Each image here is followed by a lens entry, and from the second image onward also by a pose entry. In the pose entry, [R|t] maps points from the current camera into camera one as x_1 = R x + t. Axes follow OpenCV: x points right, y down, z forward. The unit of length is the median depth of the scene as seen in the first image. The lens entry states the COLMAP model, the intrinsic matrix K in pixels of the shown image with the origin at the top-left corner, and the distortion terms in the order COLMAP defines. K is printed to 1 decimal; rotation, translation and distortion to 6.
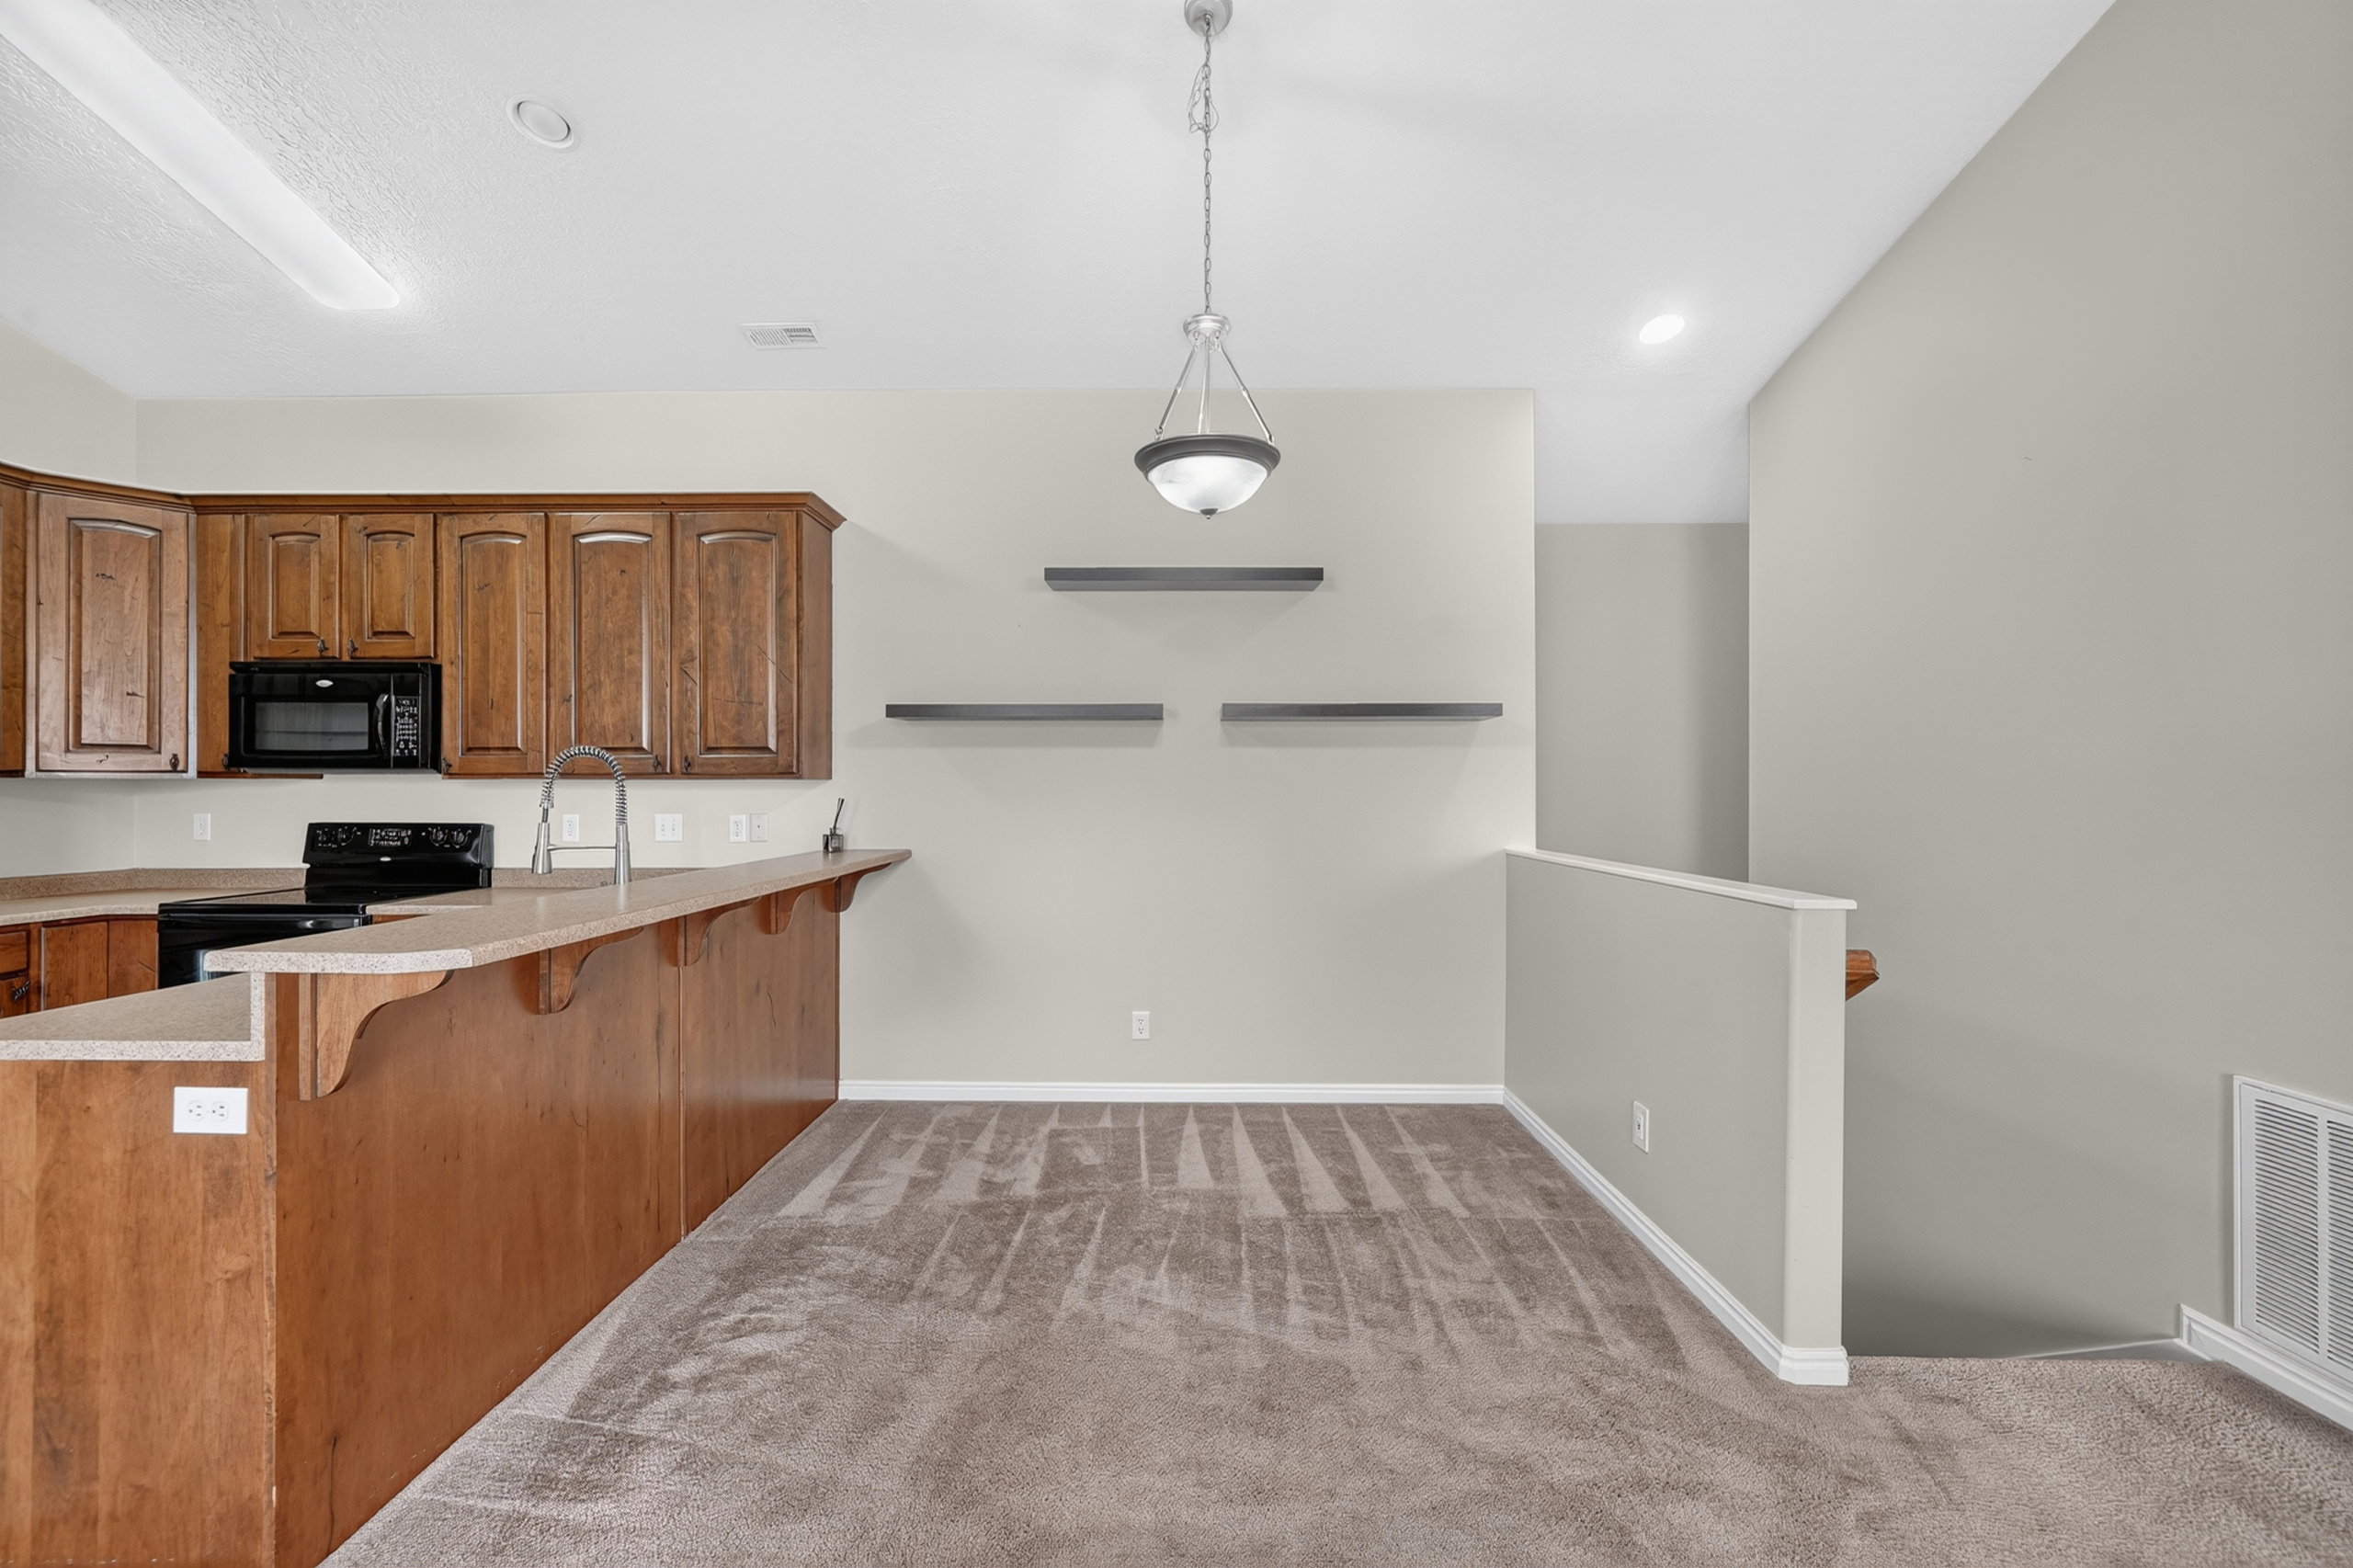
lens RADIAL K [[929.4, 0, 1165.1], [0, 929.4, 788.1], [0, 0, 1]] dist [-0.008973, 0.003567]
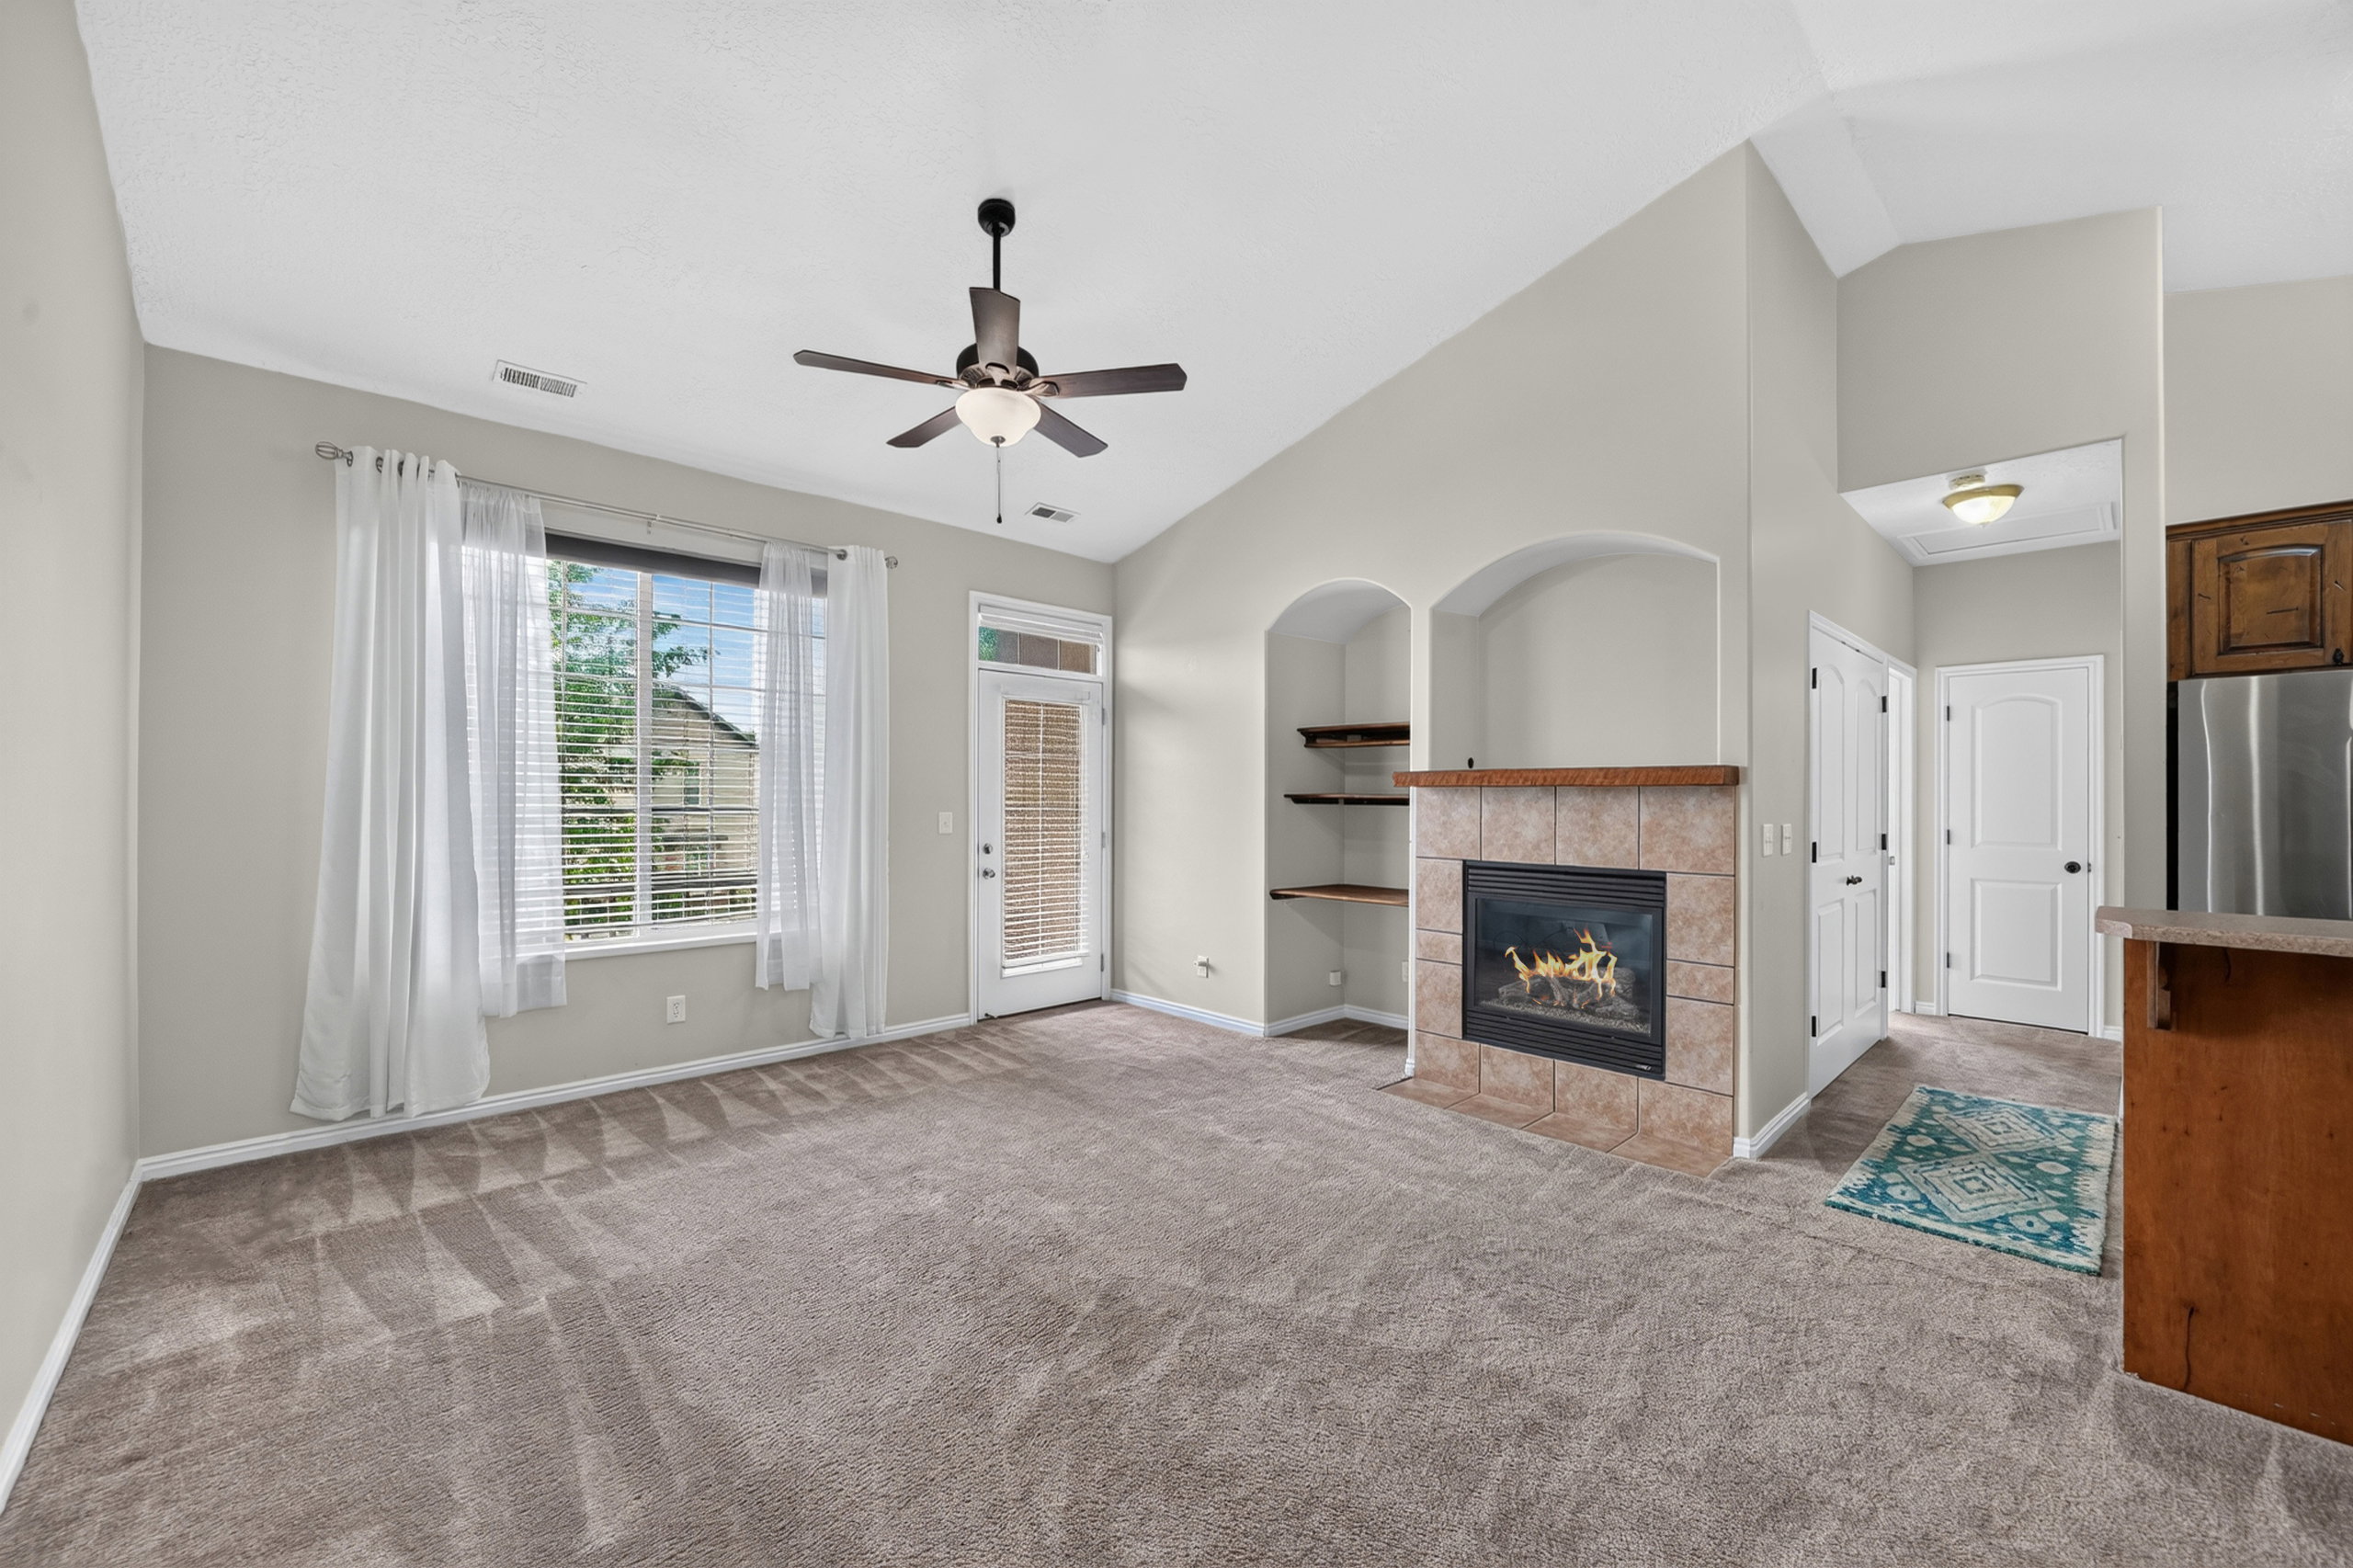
lens RADIAL K [[929.4, 0, 1167.8], [0, 929.4, 793.7], [0, 0, 1]] dist [-0.008973, 0.003567]
pose [[-0.714975, -0.005866, -0.699125, 0.438911], [-0.000925, 0.999972, -0.007444, 0.004214], [0.699149, -0.004675, -0.714960, 0.408022]]
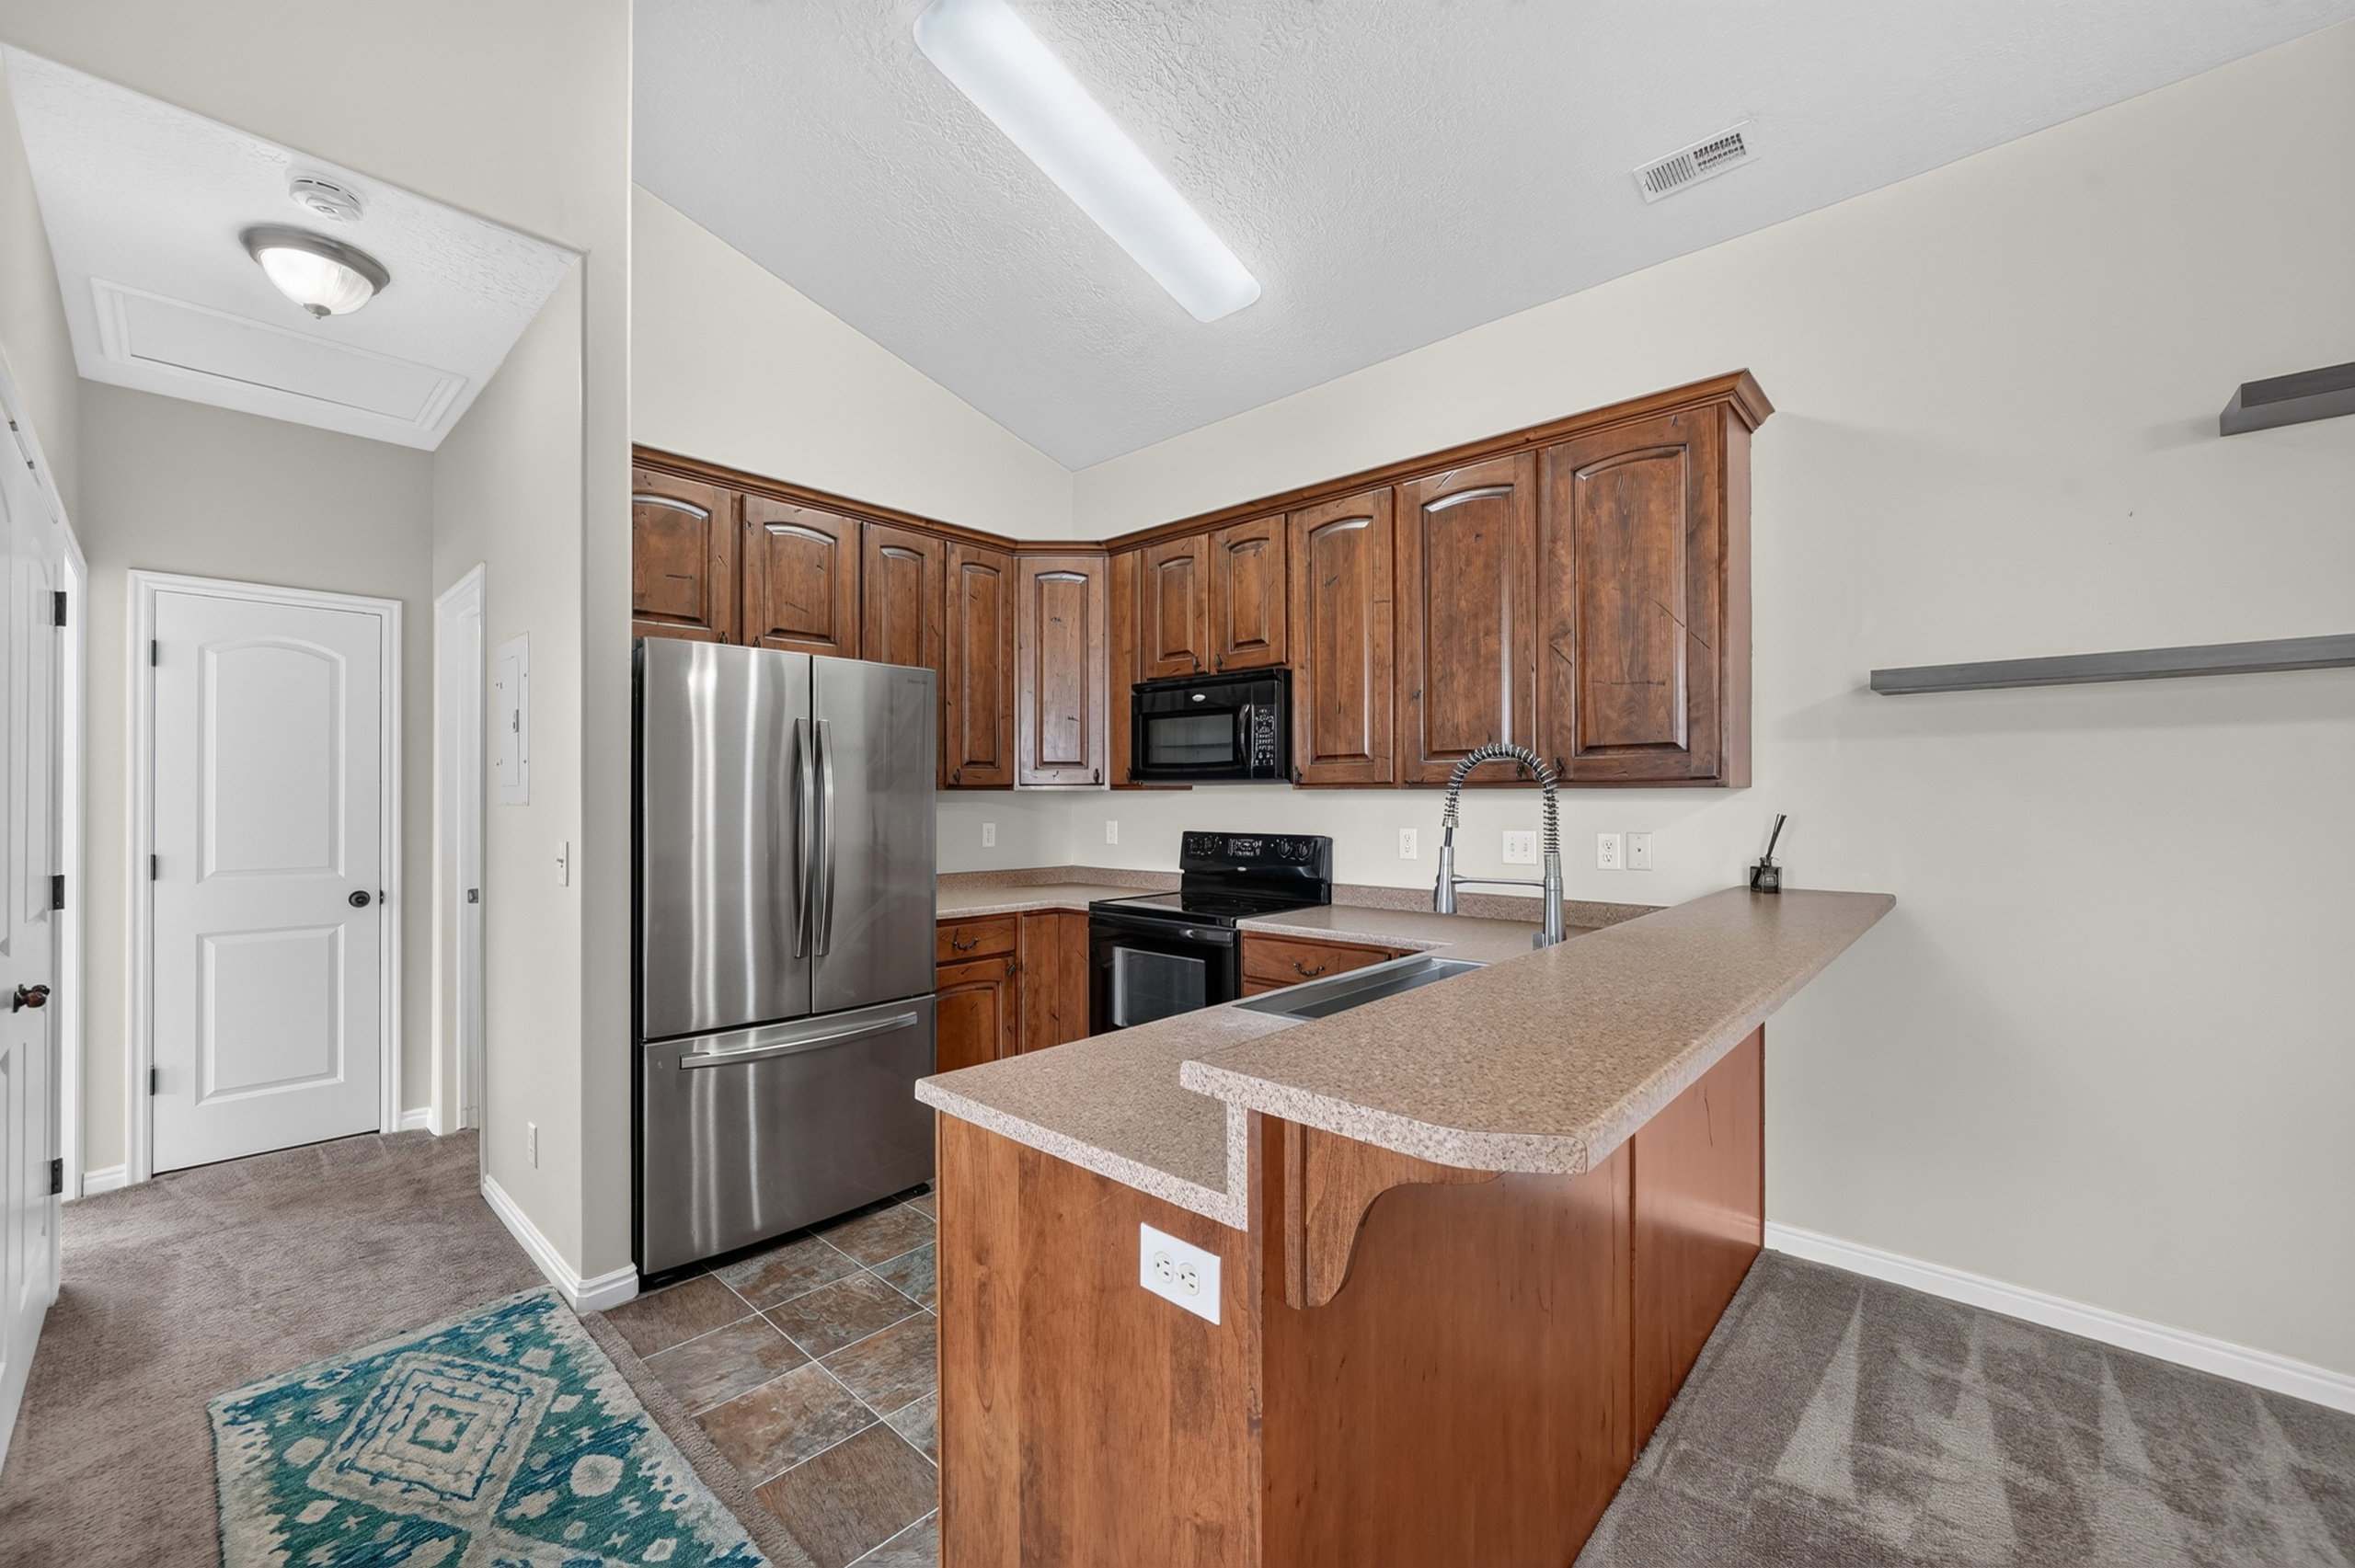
lens RADIAL K [[930.1, 0, 1169.5], [0, 930.1, 799.0], [0, 0, 1]] dist [-0.008973, 0.003567]
pose [[0.748040, 0.001241, -0.663652, -0.243758], [0.001728, 0.999991, 0.003818, -0.003896], [0.663651, -0.004003, 0.748032, 0.201276]]
